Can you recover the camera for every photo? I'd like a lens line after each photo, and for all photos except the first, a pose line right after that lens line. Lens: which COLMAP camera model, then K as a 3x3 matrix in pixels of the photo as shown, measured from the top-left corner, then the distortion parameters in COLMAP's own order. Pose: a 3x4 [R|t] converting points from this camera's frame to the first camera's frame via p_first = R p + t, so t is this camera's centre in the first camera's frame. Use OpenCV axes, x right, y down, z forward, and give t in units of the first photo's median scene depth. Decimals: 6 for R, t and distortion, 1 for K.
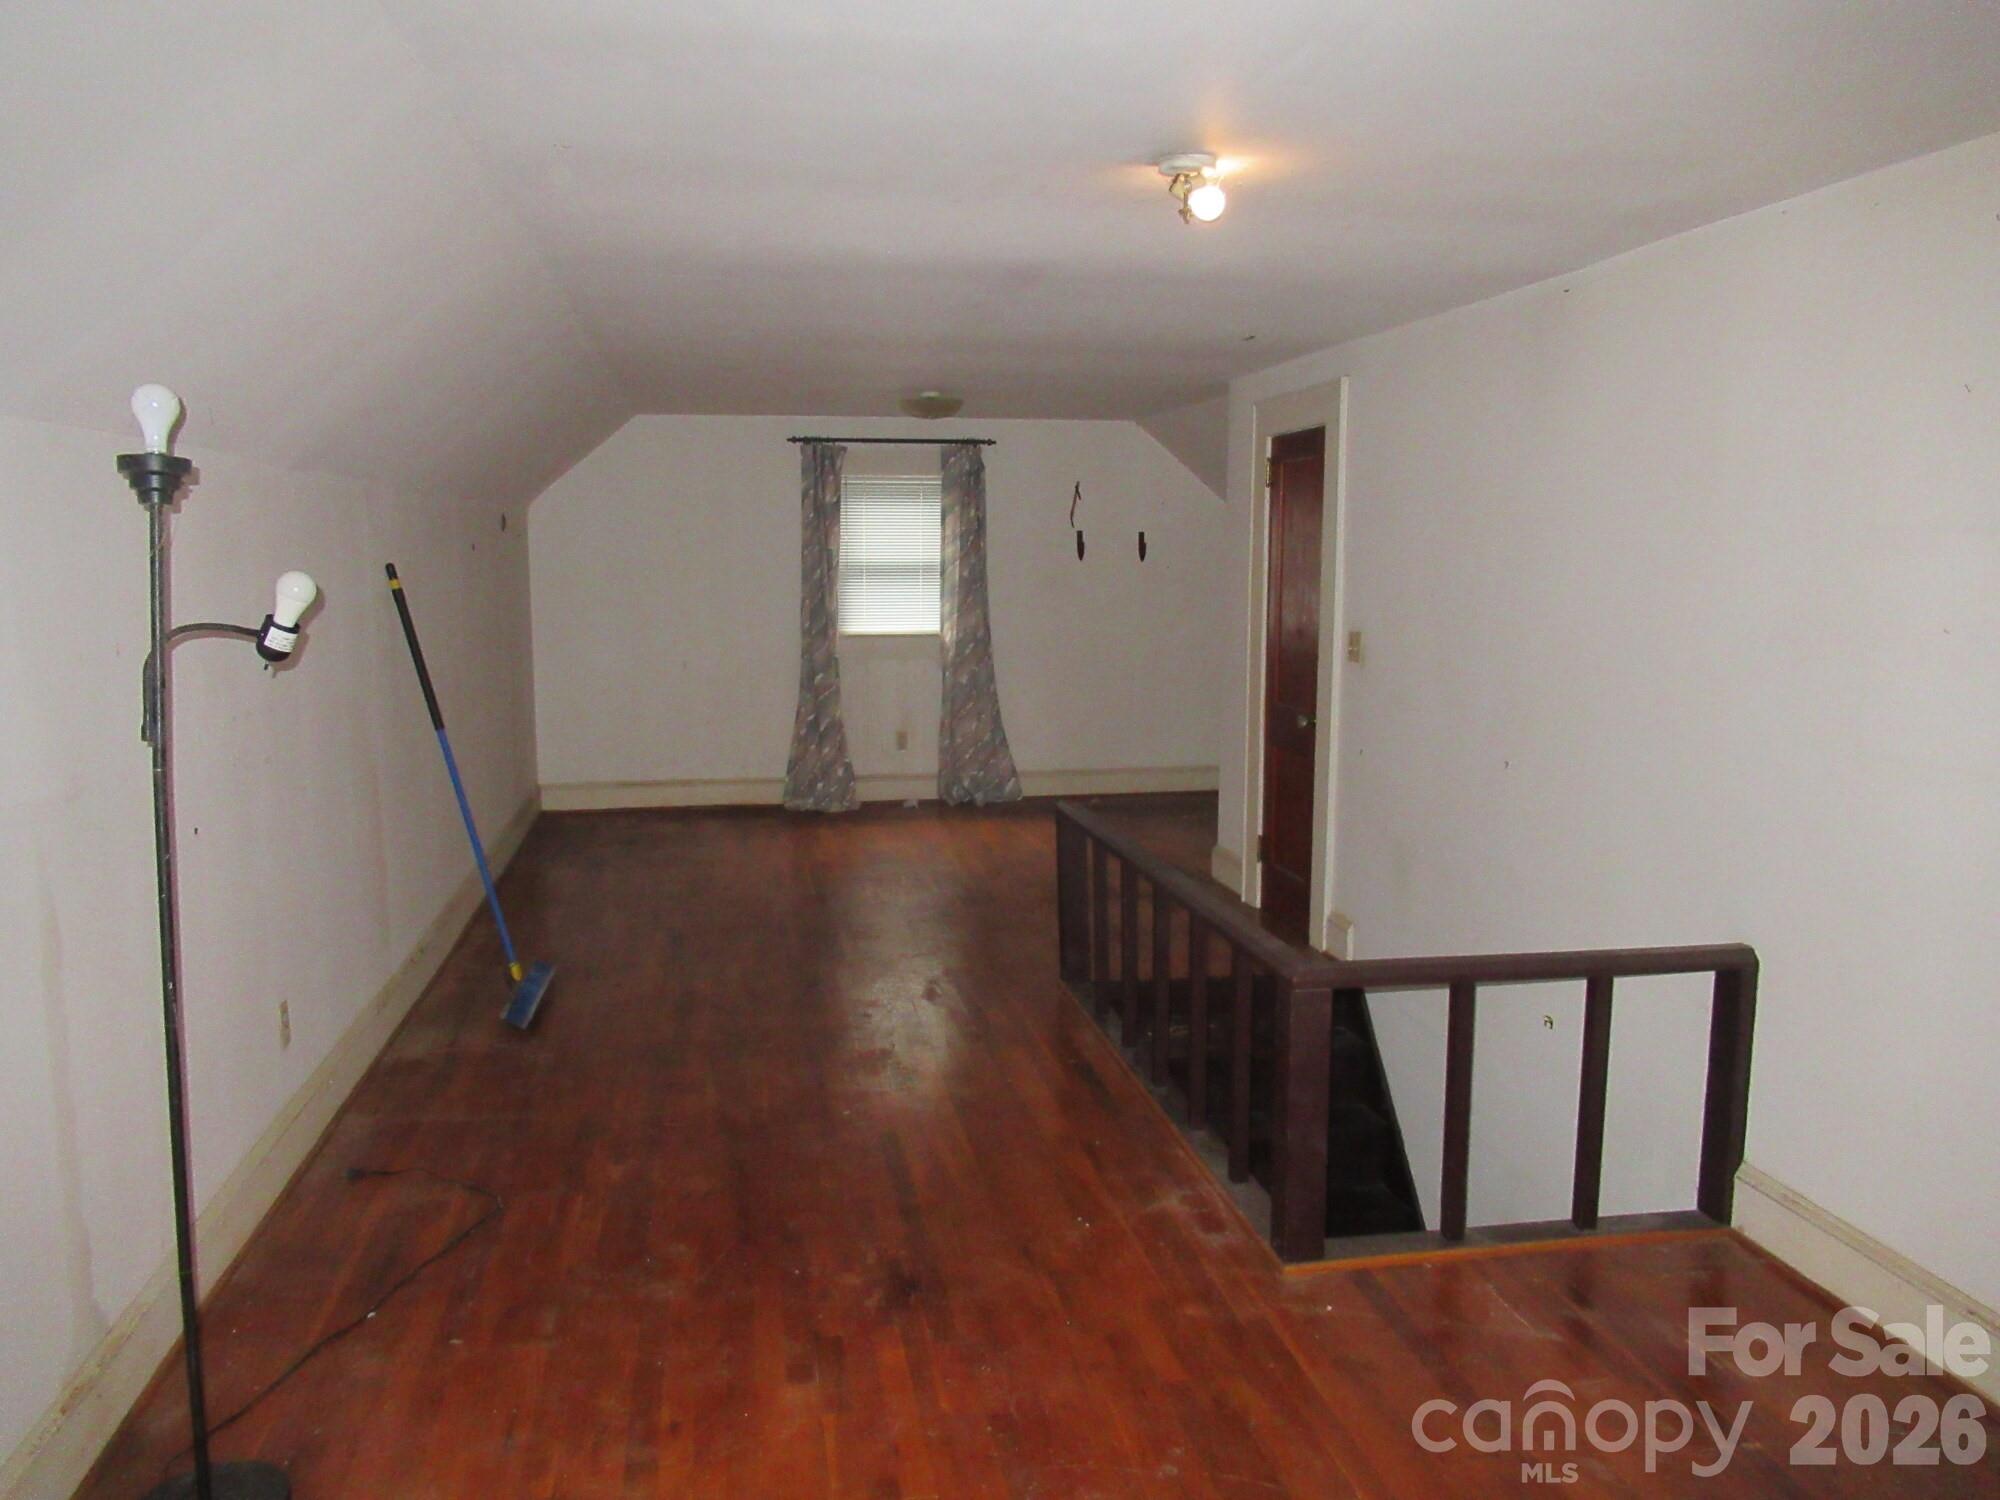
lens RADIAL K [[1494.7, 0, 1000.0], [0, 1494.7, 750.0], [0, 0, 1]] dist [0.004149, -0.002542]
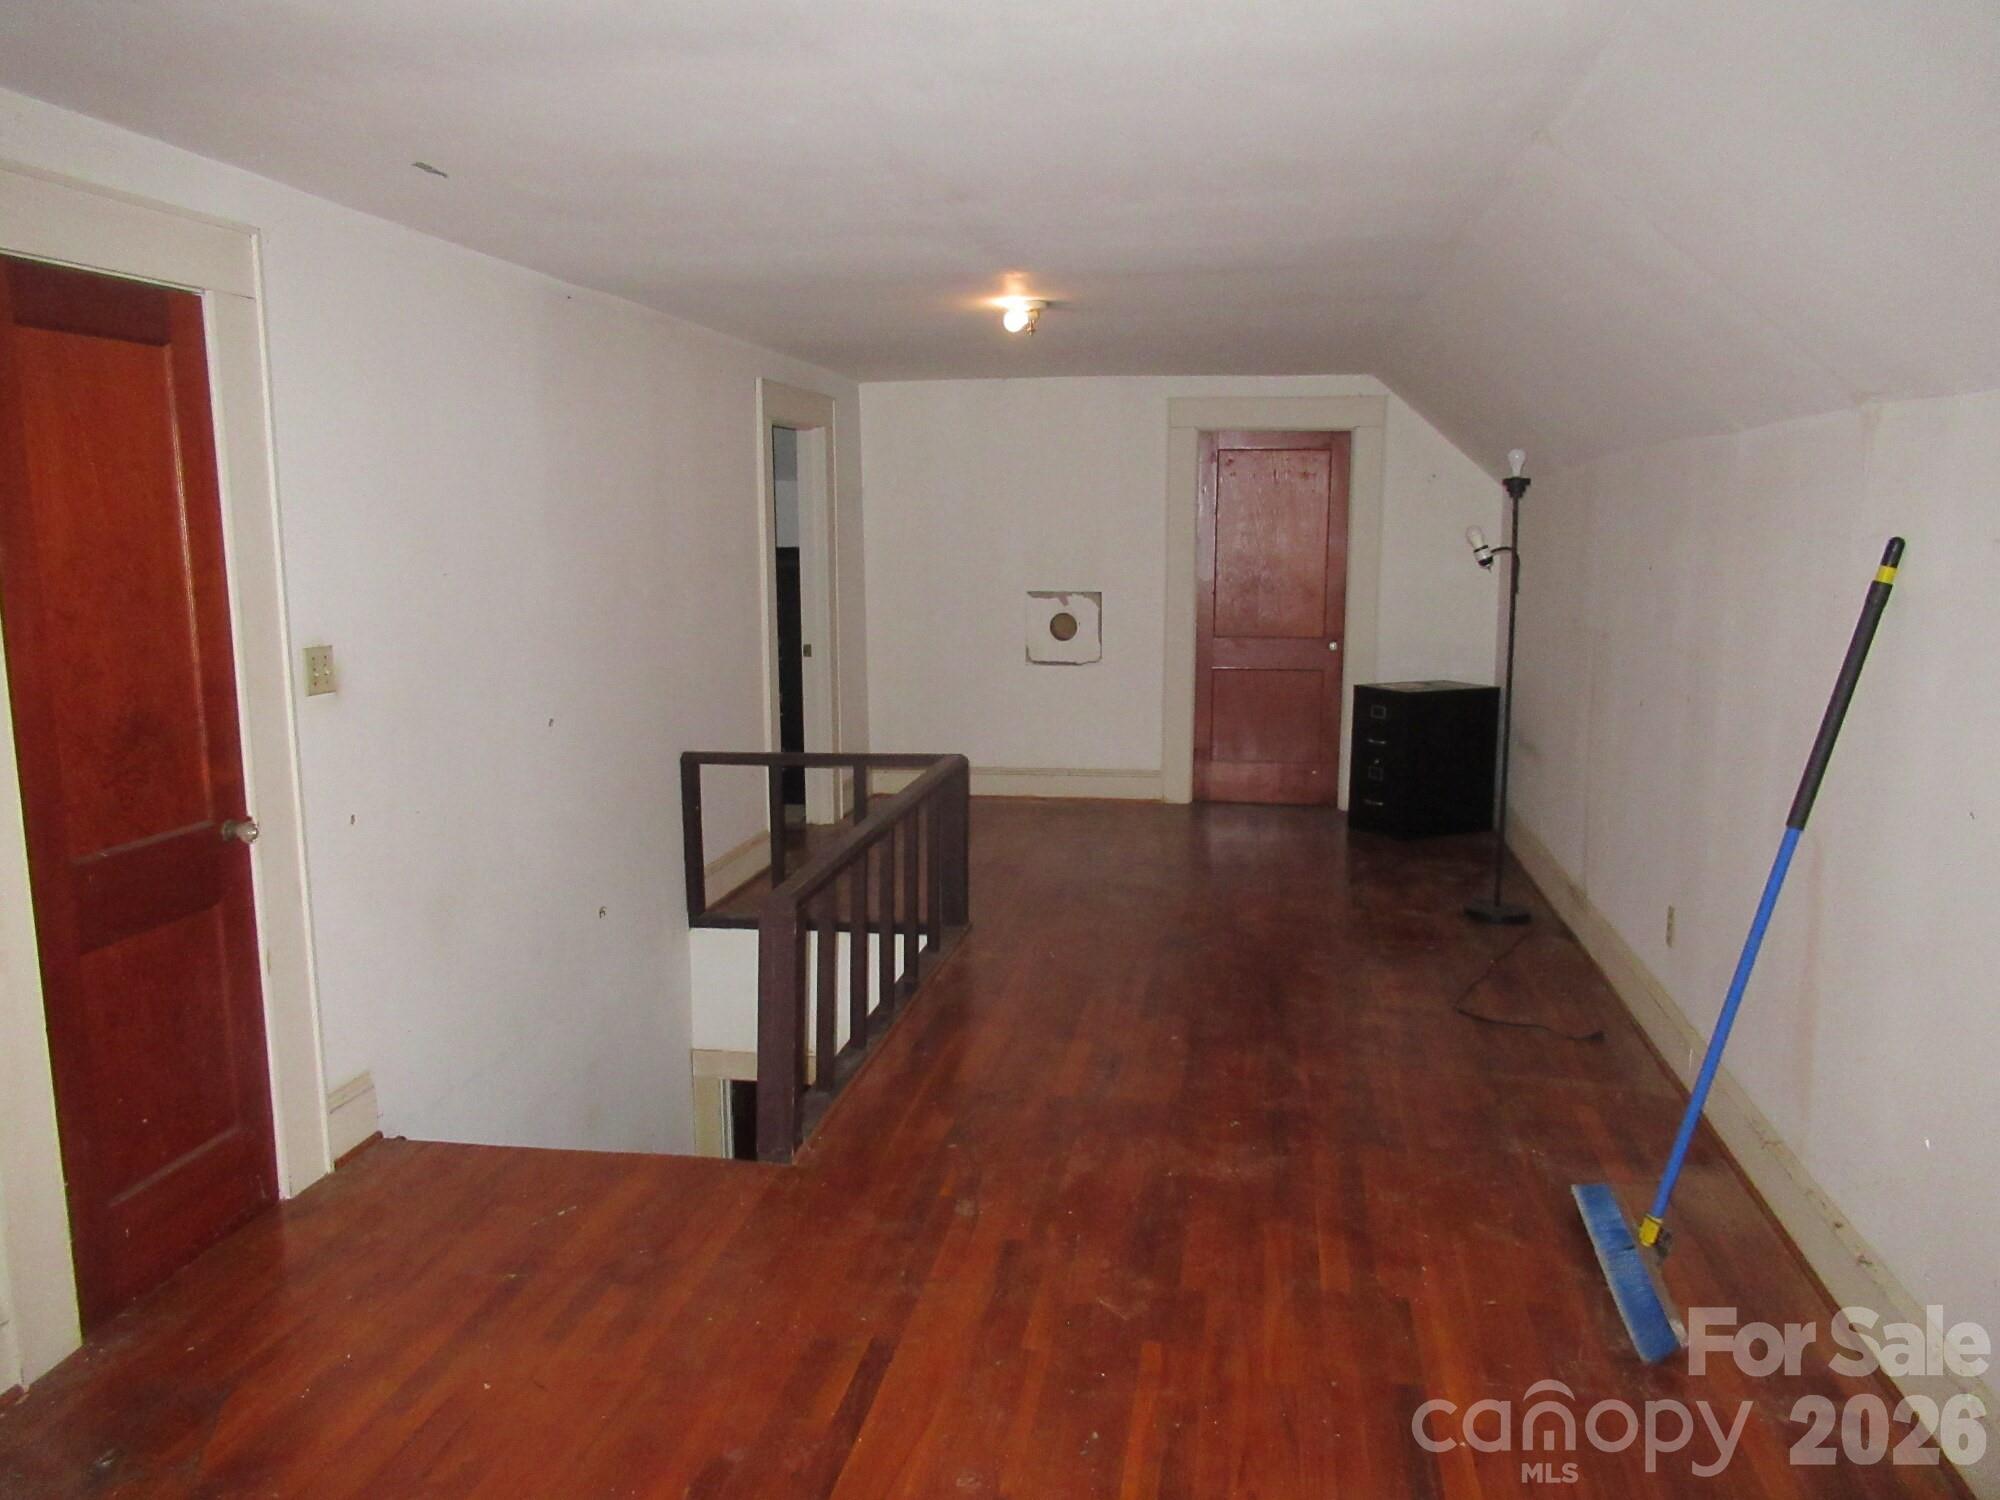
lens RADIAL K [[1494.7, 0, 1000.0], [0, 1494.7, 750.0], [0, 0, 1]] dist [0.004149, -0.002542]
pose [[-0.937148, -0.050427, 0.345270, -0.384173], [0.049874, 0.959984, 0.275578, -0.291658], [-0.345350, 0.275477, -0.897132, 2.175726]]
